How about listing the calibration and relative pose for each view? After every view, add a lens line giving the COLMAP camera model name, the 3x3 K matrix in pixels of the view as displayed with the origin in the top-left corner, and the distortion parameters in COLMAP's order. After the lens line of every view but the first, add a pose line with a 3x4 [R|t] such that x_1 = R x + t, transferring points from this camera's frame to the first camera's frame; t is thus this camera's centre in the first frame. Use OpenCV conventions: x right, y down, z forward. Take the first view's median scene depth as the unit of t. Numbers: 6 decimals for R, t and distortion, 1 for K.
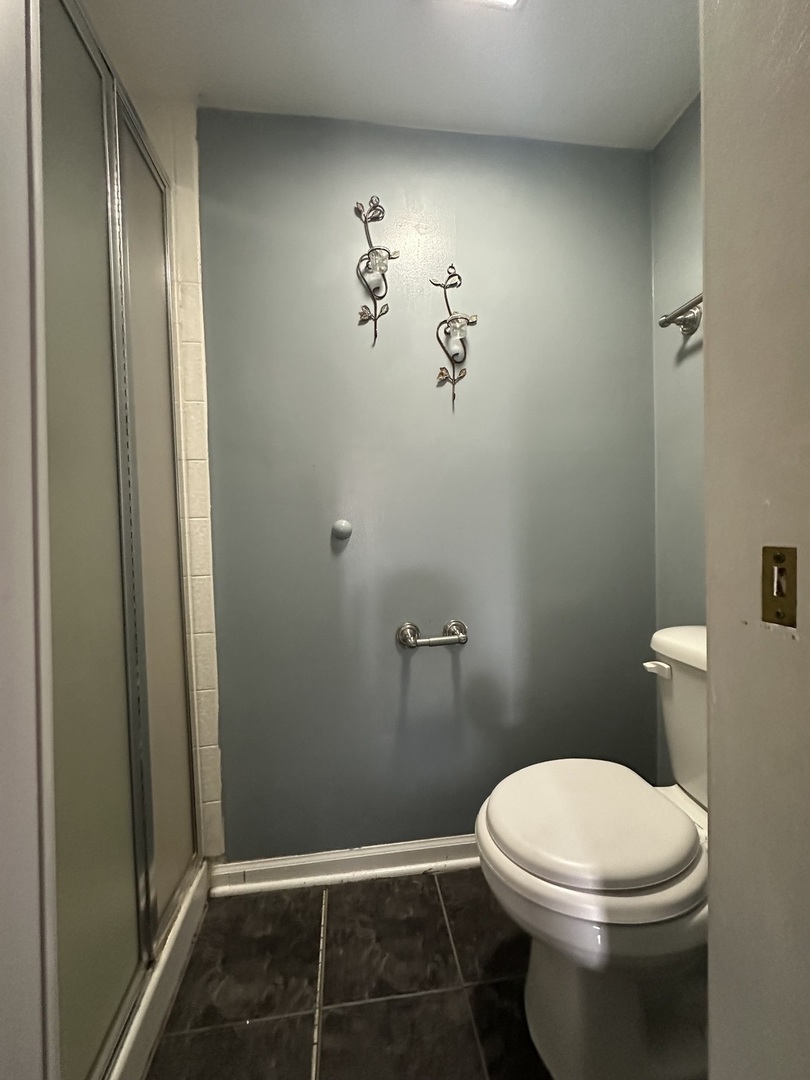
lens RADIAL K [[431.4, 0, 405.0], [0, 431.4, 540.0], [0, 0, 1]] dist [-0.001082, -0.000471]
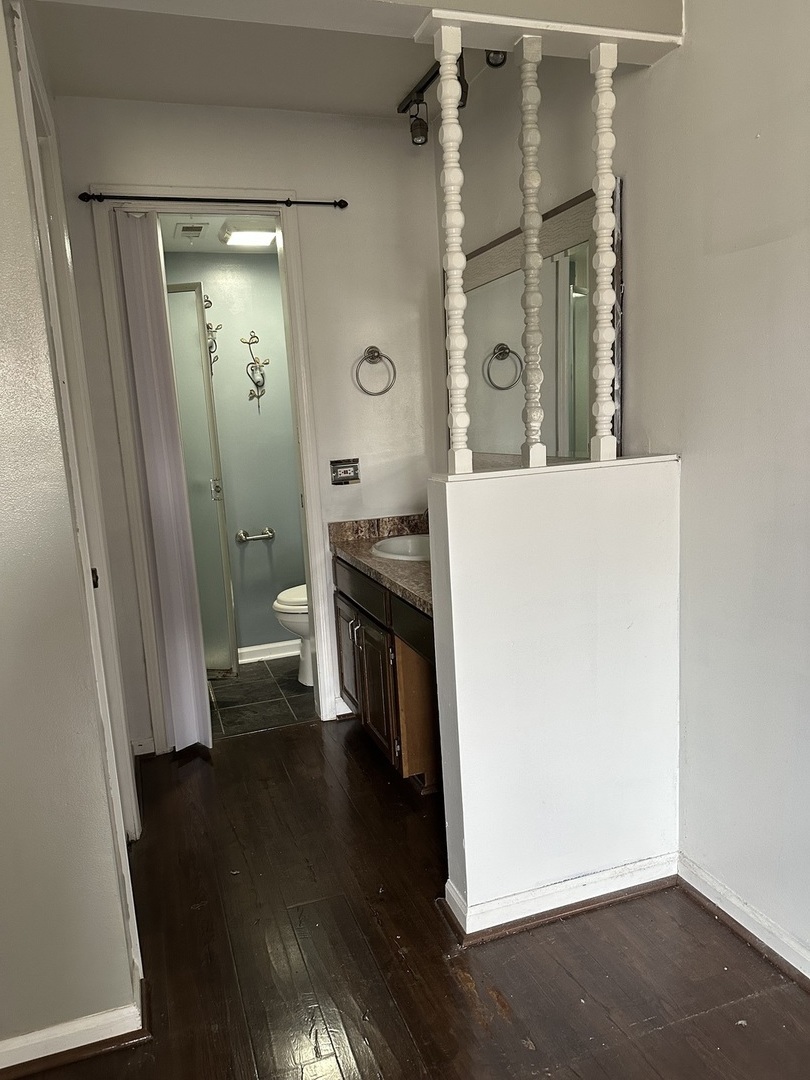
lens RADIAL K [[754.2, 0, 405.0], [0, 754.2, 540.0], [0, 0, 1]] dist [0.116636, -0.000981]
pose [[0.979664, -0.061296, 0.191053, 0.069369], [0.037061, 0.991090, 0.127937, -0.157146], [-0.197193, -0.118255, 0.973207, -2.329966]]
